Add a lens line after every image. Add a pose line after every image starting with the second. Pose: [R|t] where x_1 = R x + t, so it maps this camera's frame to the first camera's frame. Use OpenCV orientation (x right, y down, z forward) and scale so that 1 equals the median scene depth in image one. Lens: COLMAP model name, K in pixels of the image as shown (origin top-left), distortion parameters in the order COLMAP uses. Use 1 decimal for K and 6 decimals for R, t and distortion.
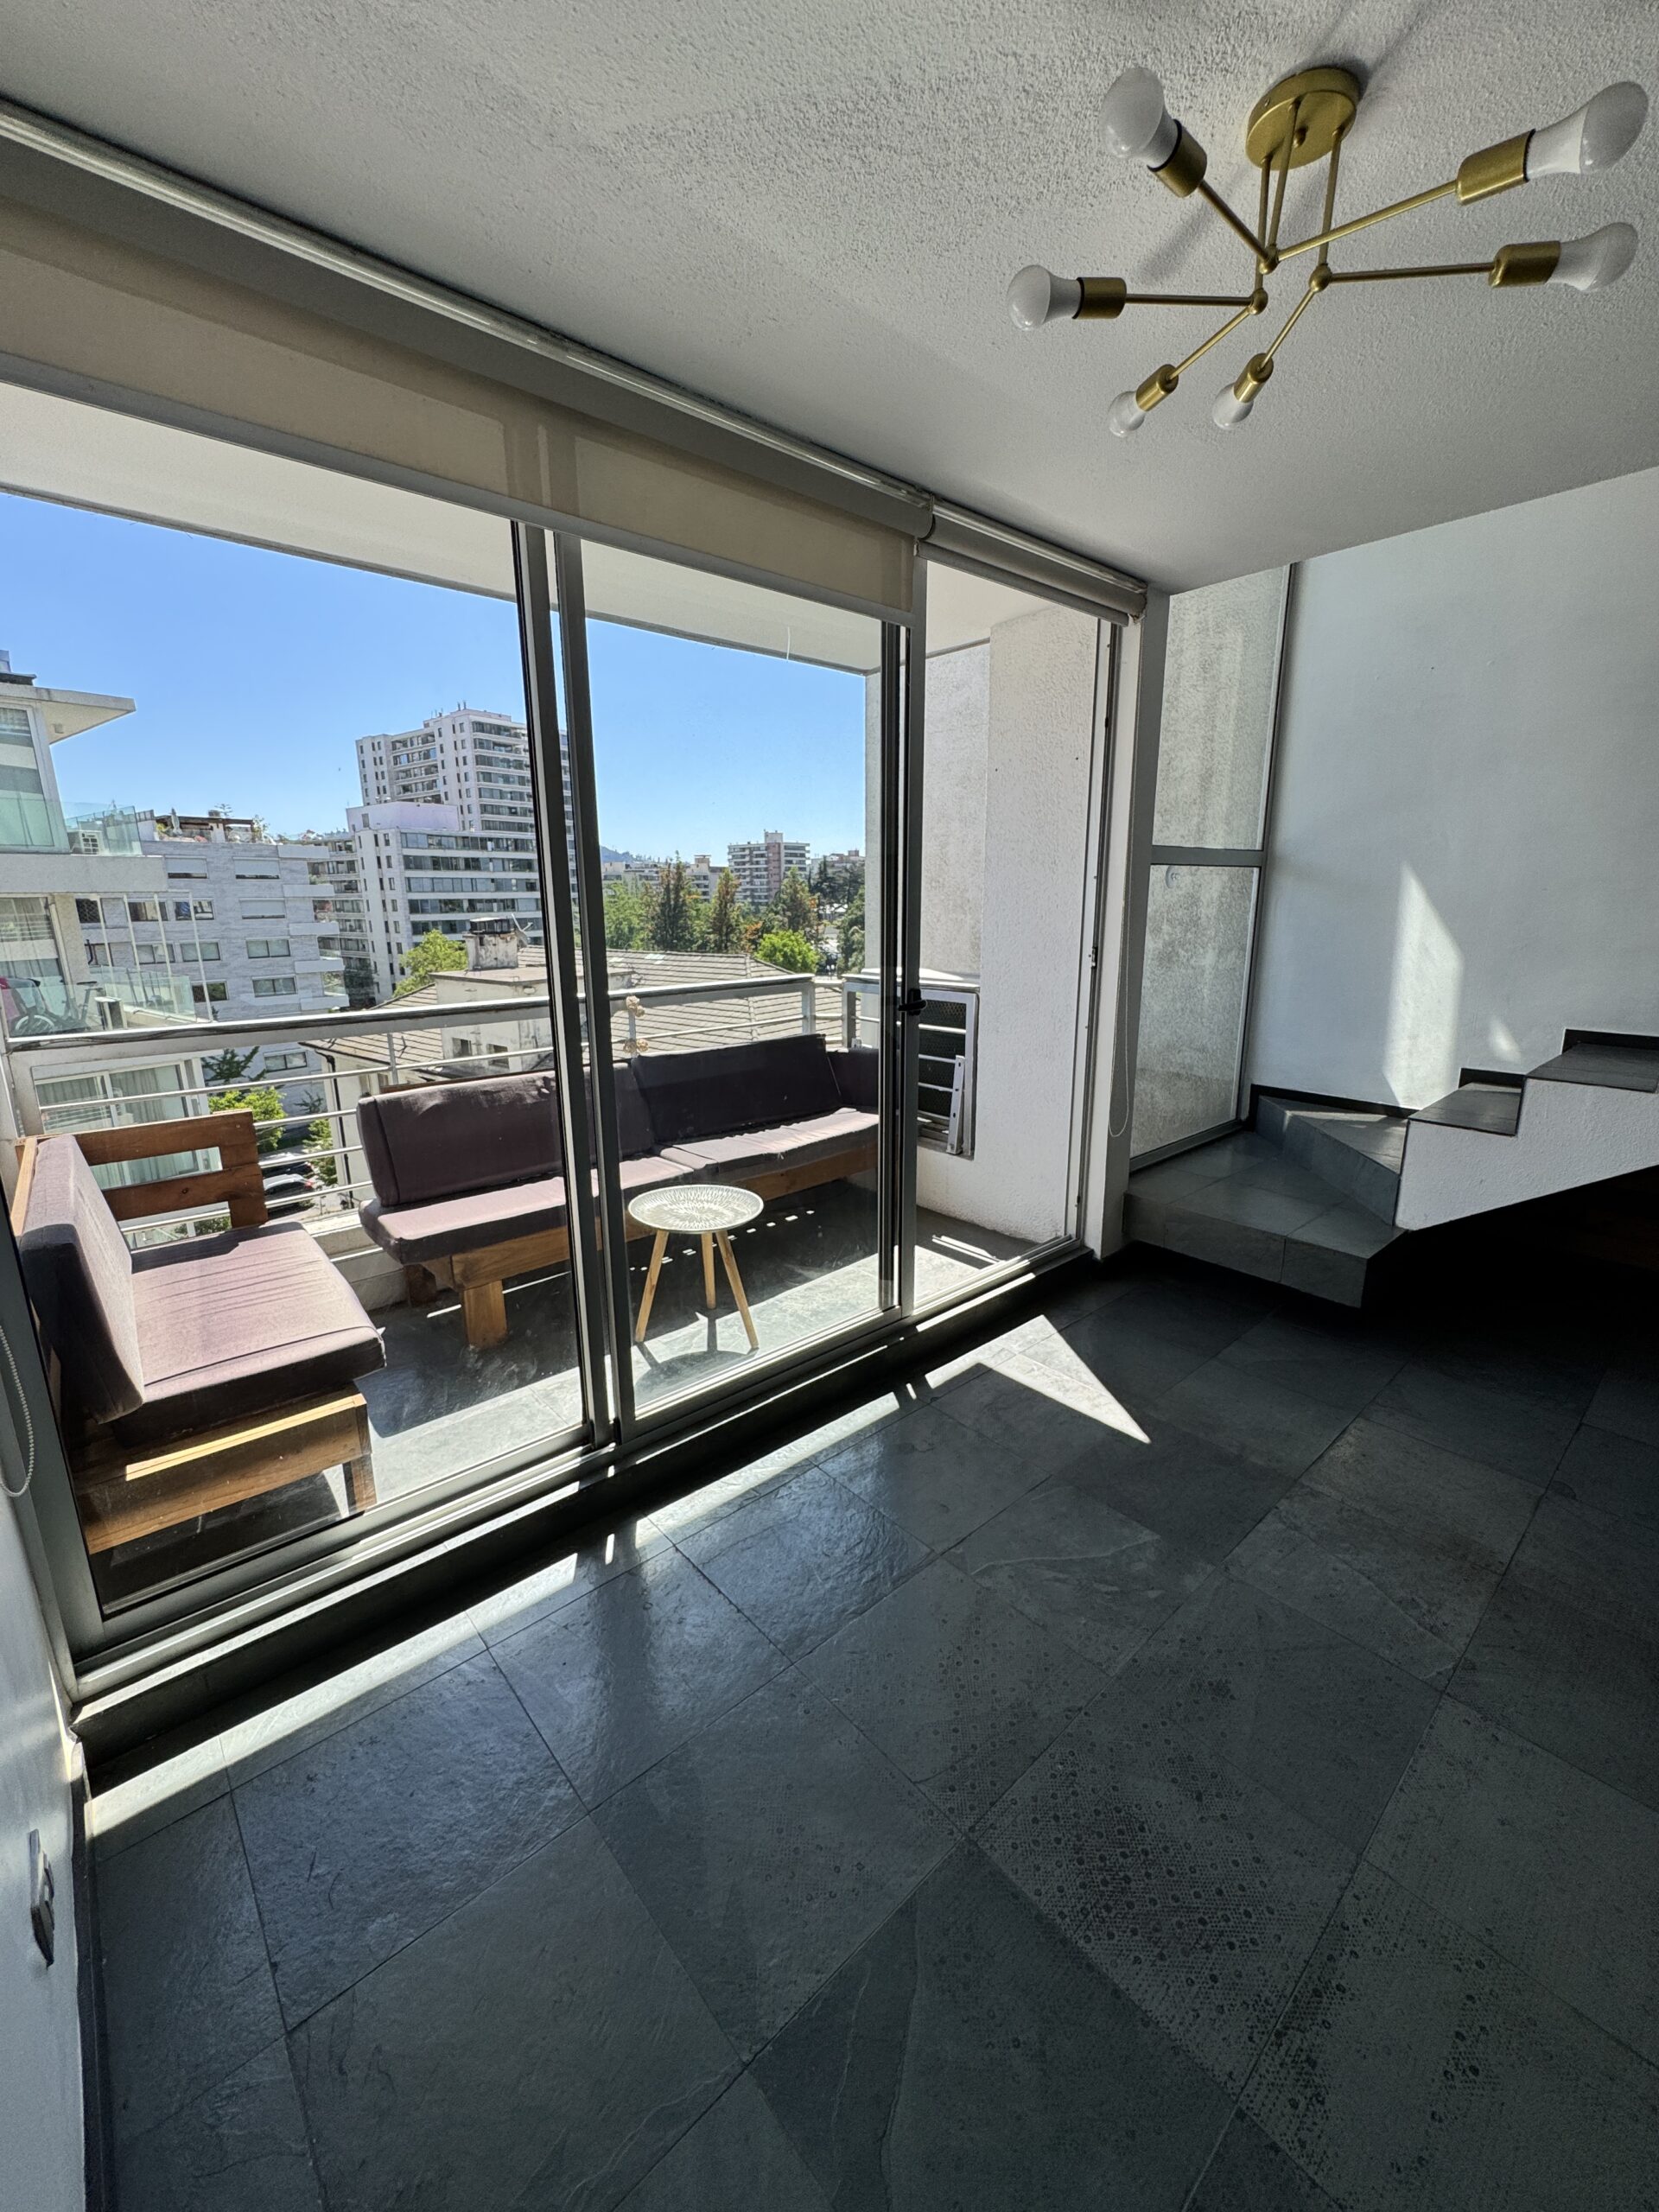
lens RADIAL K [[883.1, 0, 832.6], [0, 883.1, 1104.8], [0, 0, 1]] dist [-0.009131, 0.000881]
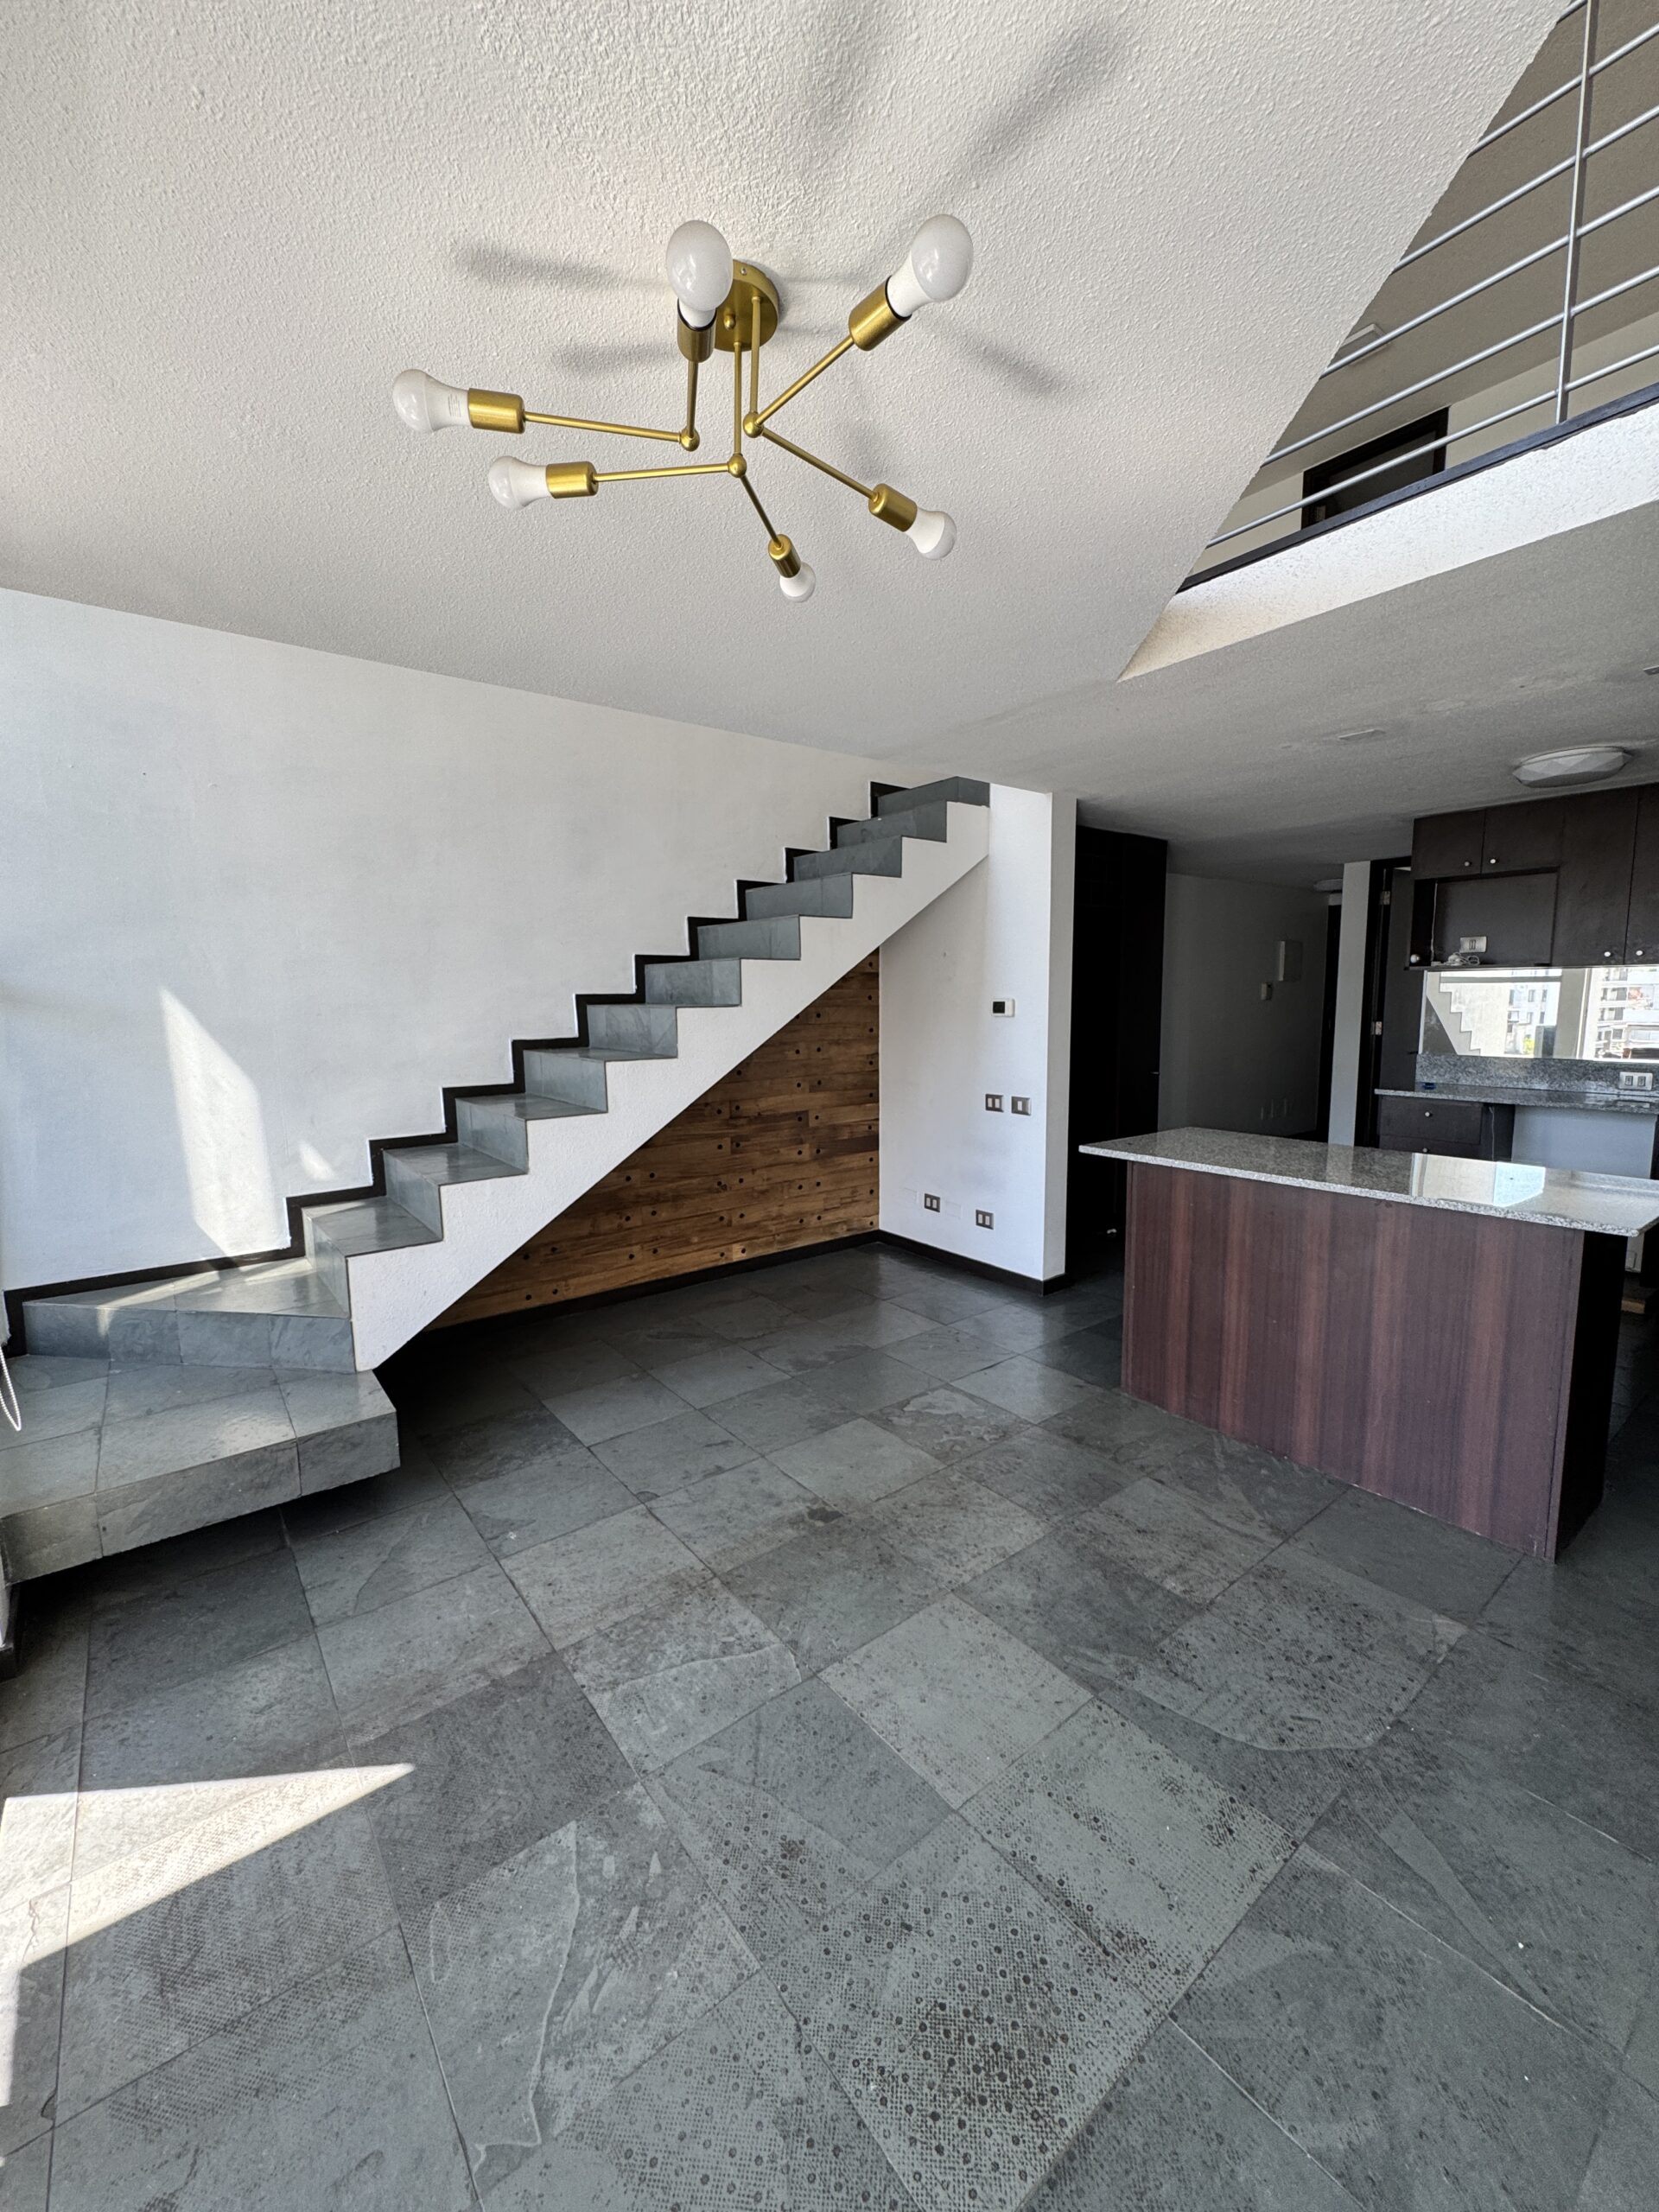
lens RADIAL K [[883.1, 0, 832.4], [0, 883.1, 1102.3], [0, 0, 1]] dist [-0.009131, 0.000881]
pose [[0.066784, -0.119386, 0.990599, -0.290440], [0.249626, 0.963242, 0.099259, -0.140794], [-0.966037, 0.240651, 0.094131, 0.495963]]
